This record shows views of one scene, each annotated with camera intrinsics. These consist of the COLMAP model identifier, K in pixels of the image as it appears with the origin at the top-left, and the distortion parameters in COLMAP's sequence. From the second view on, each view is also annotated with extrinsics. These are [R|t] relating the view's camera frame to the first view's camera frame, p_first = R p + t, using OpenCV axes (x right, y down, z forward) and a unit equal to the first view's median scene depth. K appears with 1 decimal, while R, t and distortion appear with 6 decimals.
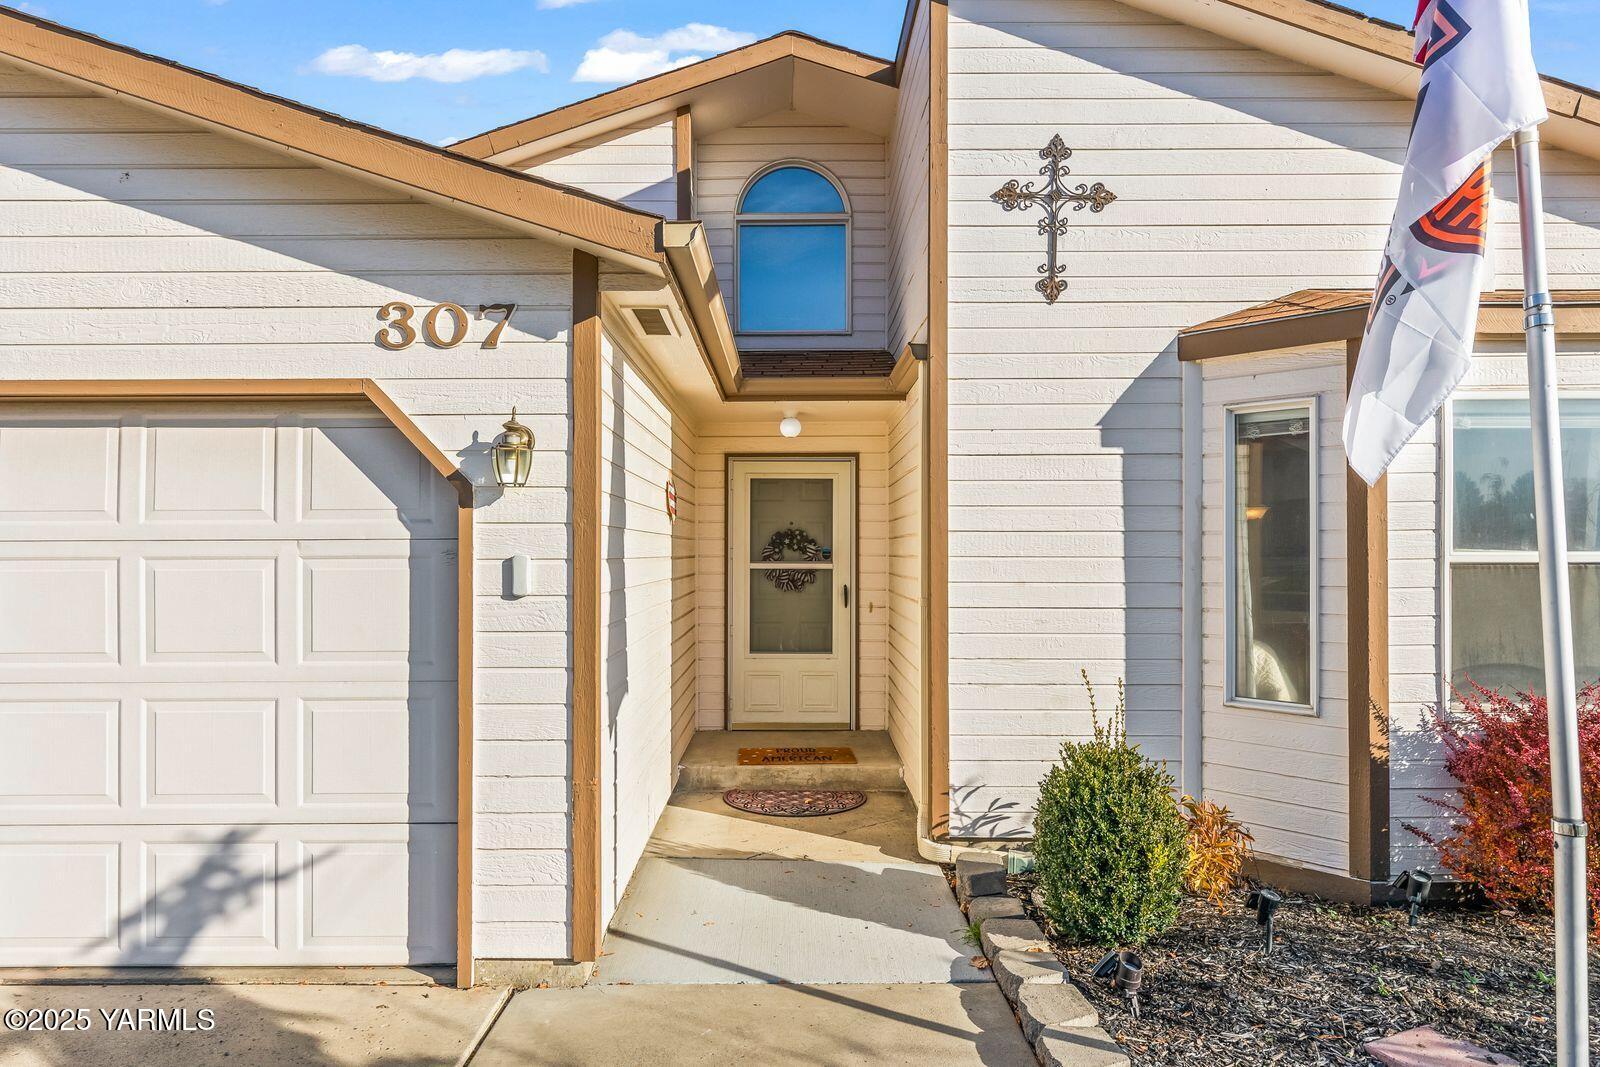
lens RADIAL K [[986.6, 0, 788.8], [0, 986.6, 544.2], [0, 0, 1]] dist [0.003547, 0.001320]
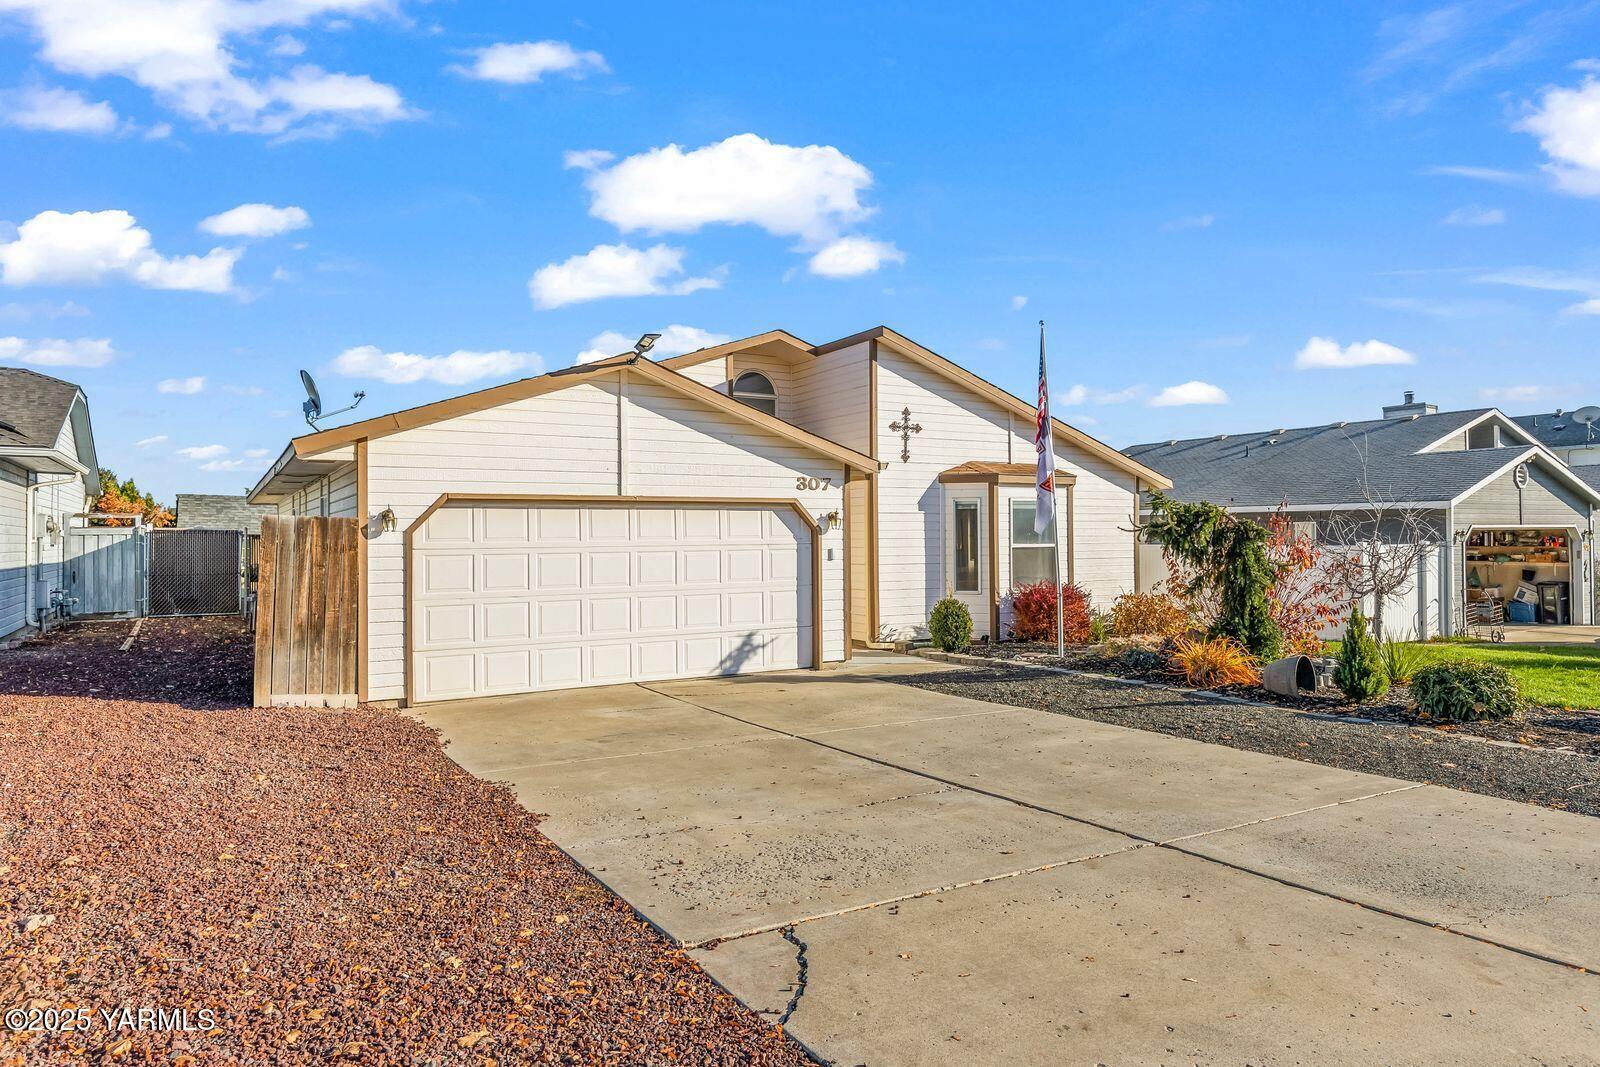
lens RADIAL K [[986.6, 0, 804.6], [0, 986.6, 526.8], [0, 0, 1]] dist [0.003547, 0.001320]
pose [[0.854610, -0.000082, 0.519270, -2.111126], [0.004287, 0.999967, -0.006897, -0.040373], [-0.519253, 0.008121, 0.854582, -1.908944]]
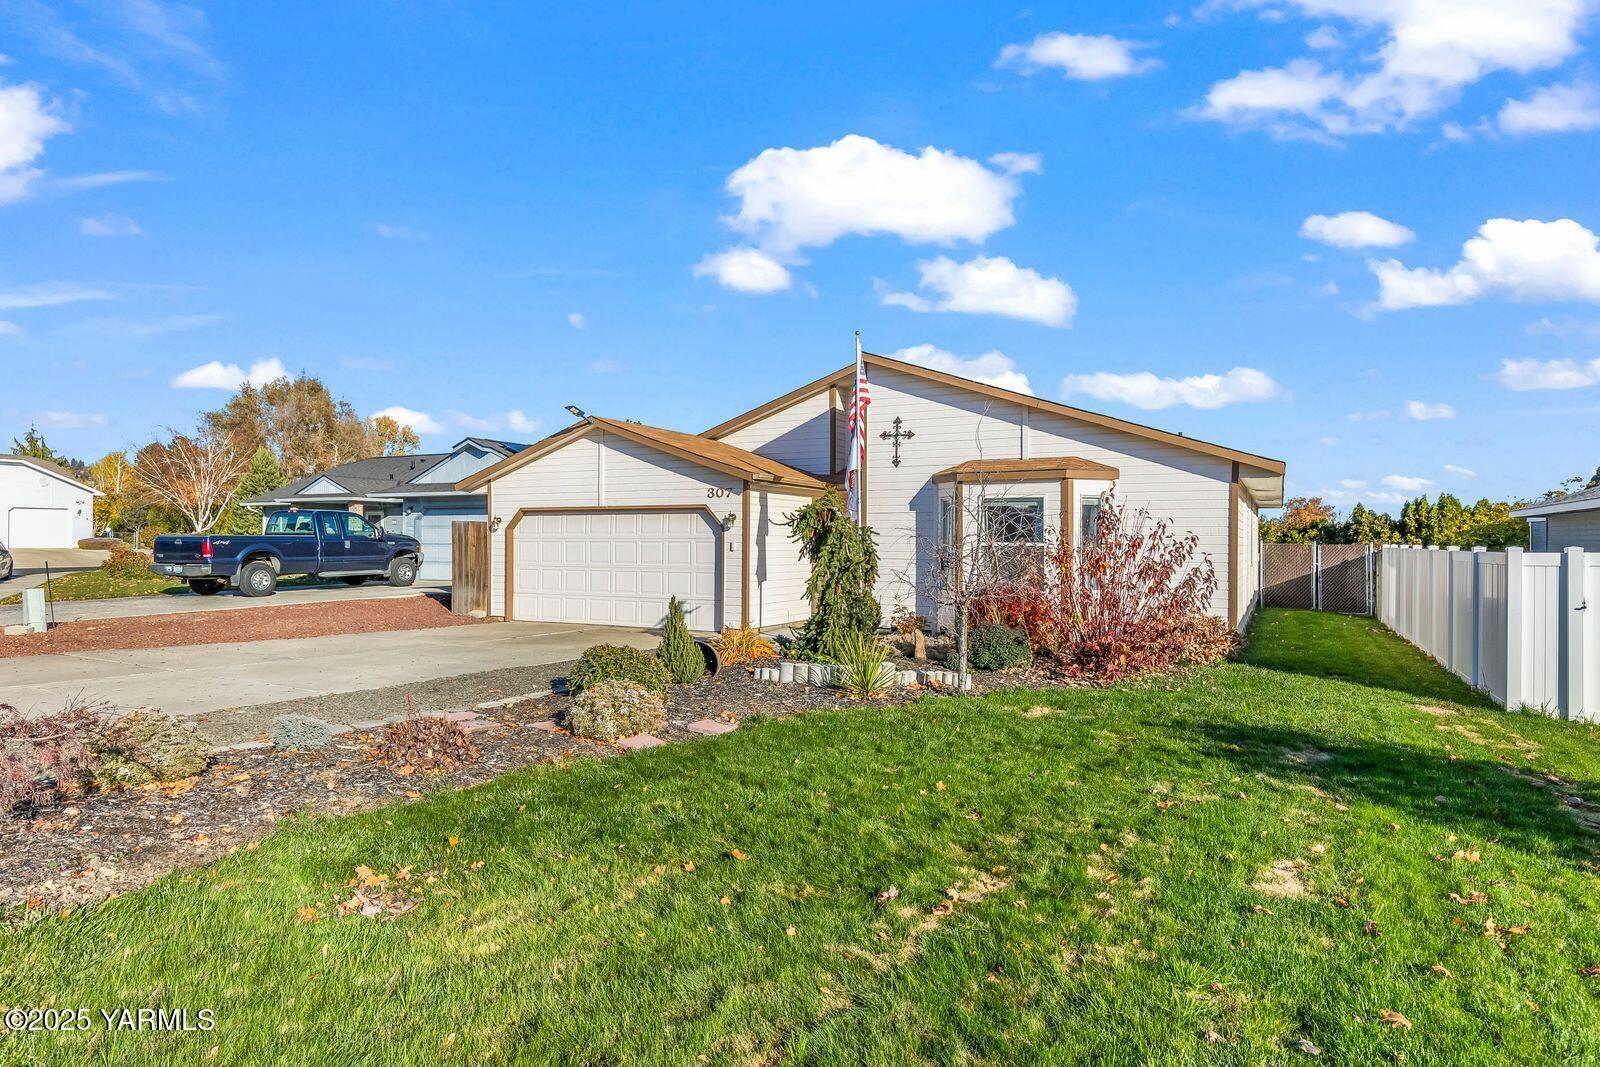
lens RADIAL K [[986.6, 0, 798.5], [0, 986.6, 540.8], [0, 0, 1]] dist [0.003547, 0.001320]
pose [[0.880672, 0.003443, -0.473714, 2.094960], [-0.003911, 0.999992, -0.000003, 0.005136], [0.473711, 0.001855, 0.880679, -2.804894]]
